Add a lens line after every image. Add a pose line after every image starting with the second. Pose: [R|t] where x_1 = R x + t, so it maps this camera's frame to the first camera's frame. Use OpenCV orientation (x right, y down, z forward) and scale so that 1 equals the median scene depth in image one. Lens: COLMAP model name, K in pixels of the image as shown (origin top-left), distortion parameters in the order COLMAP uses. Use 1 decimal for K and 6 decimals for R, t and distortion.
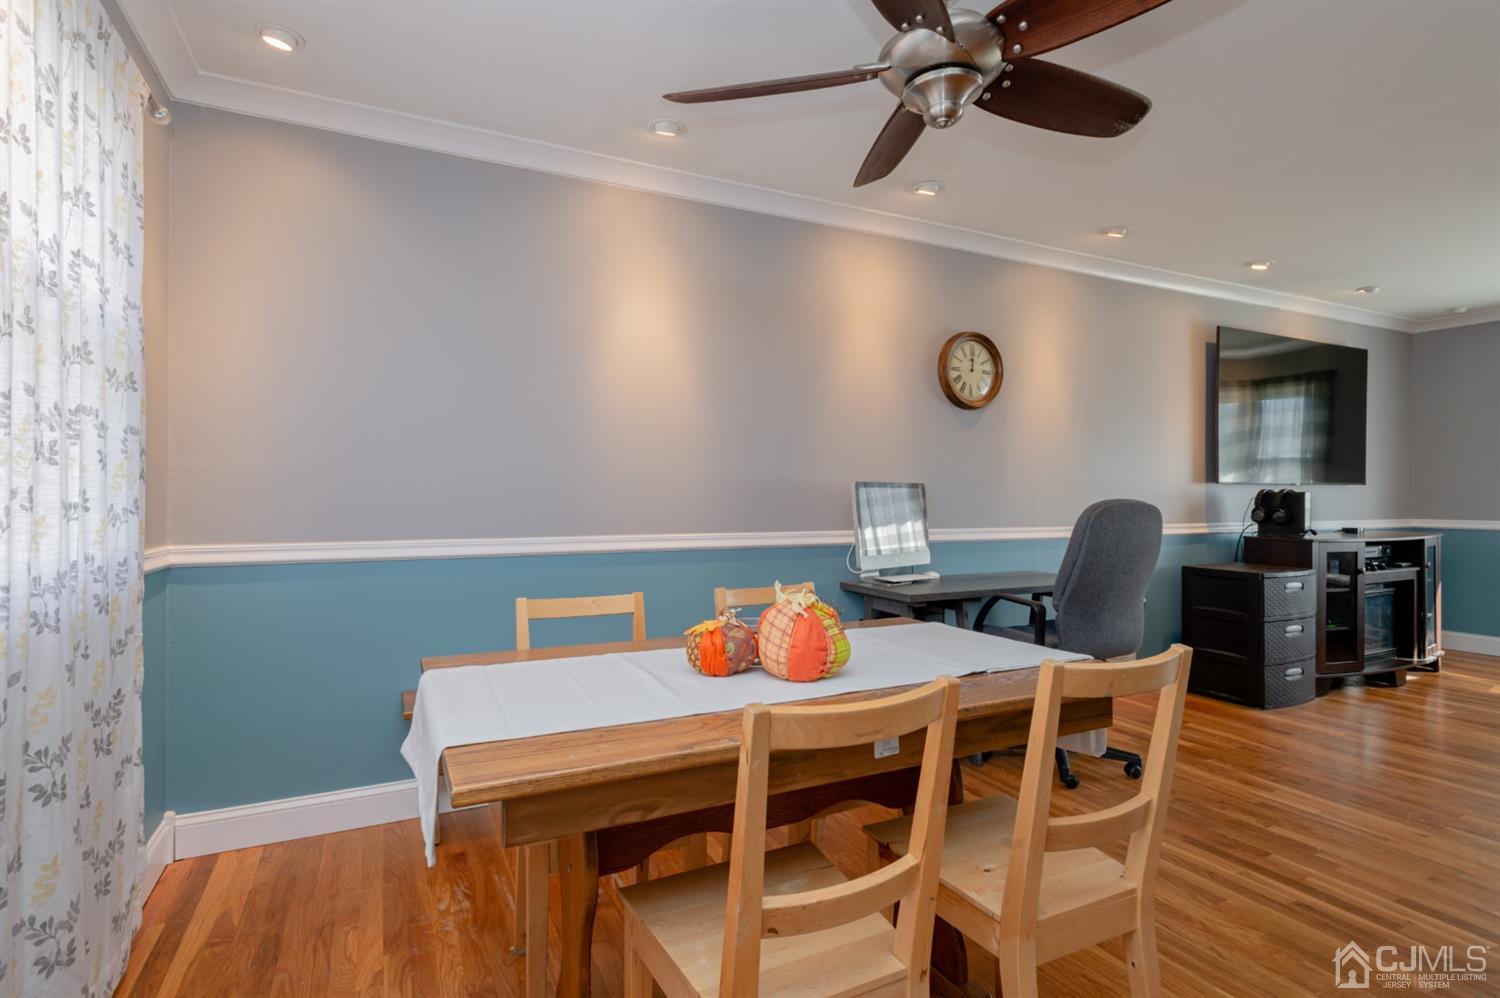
lens RADIAL K [[752.7, 0, 750.0], [0, 752.7, 499.0], [0, 0, 1]] dist [-0.001386, -0.000236]
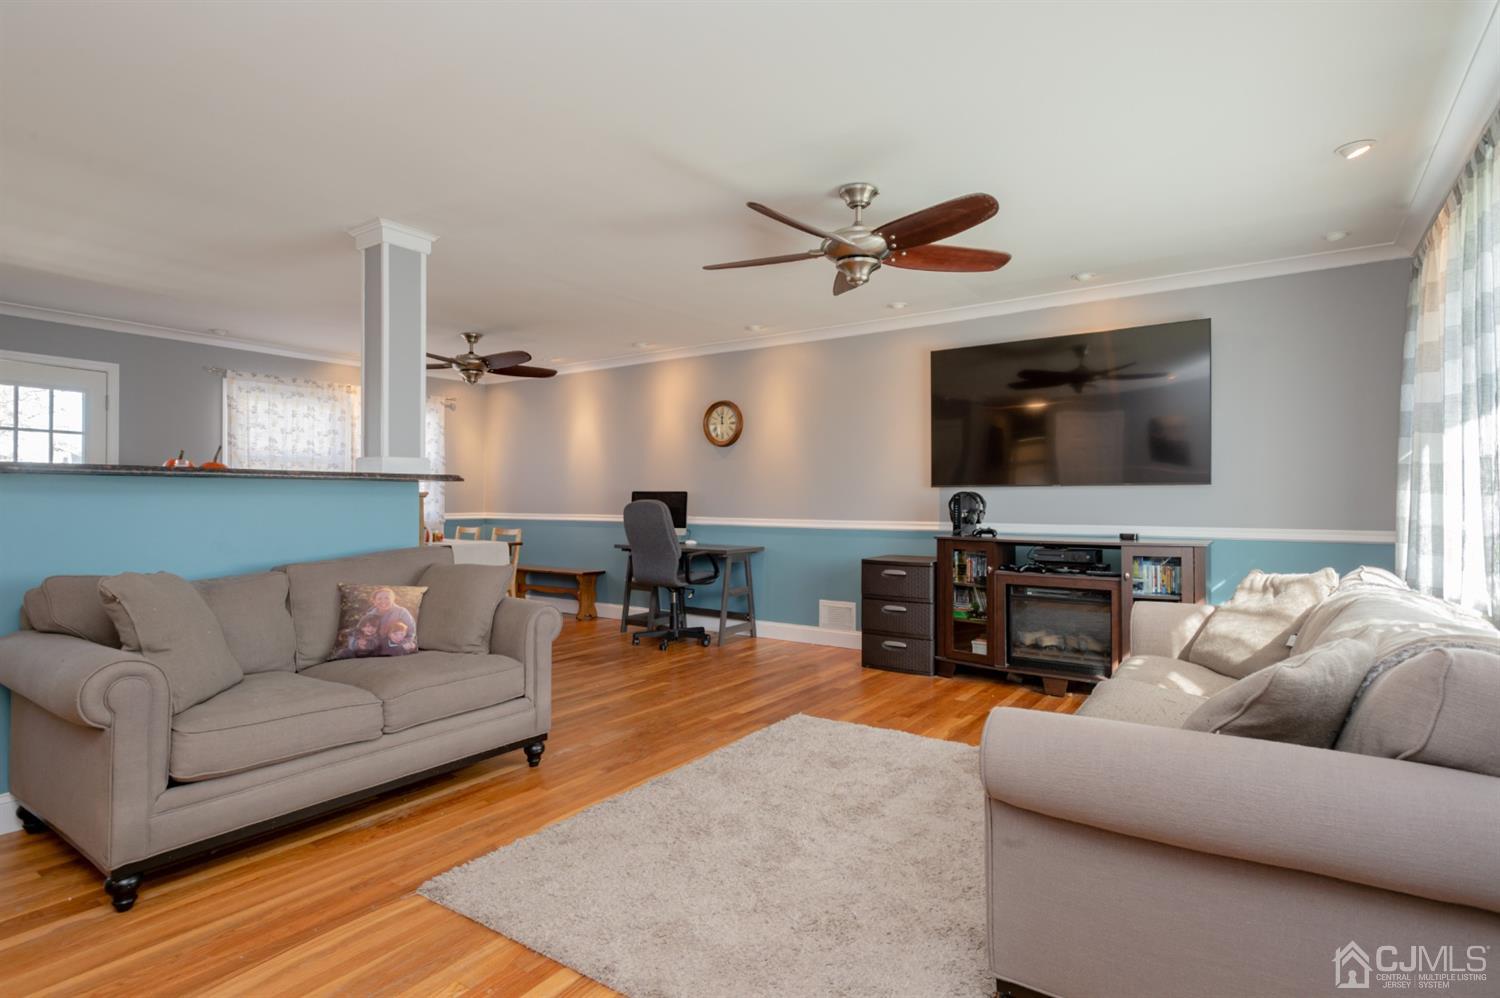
lens RADIAL K [[752.7, 0, 750.0], [0, 752.7, 499.0], [0, 0, 1]] dist [-0.001386, -0.000236]
pose [[0.480373, 0.000354, -0.877064, 1.821718], [-0.004114, 0.999990, -0.001850, 0.000993], [0.877055, 0.004497, 0.480369, 0.242674]]
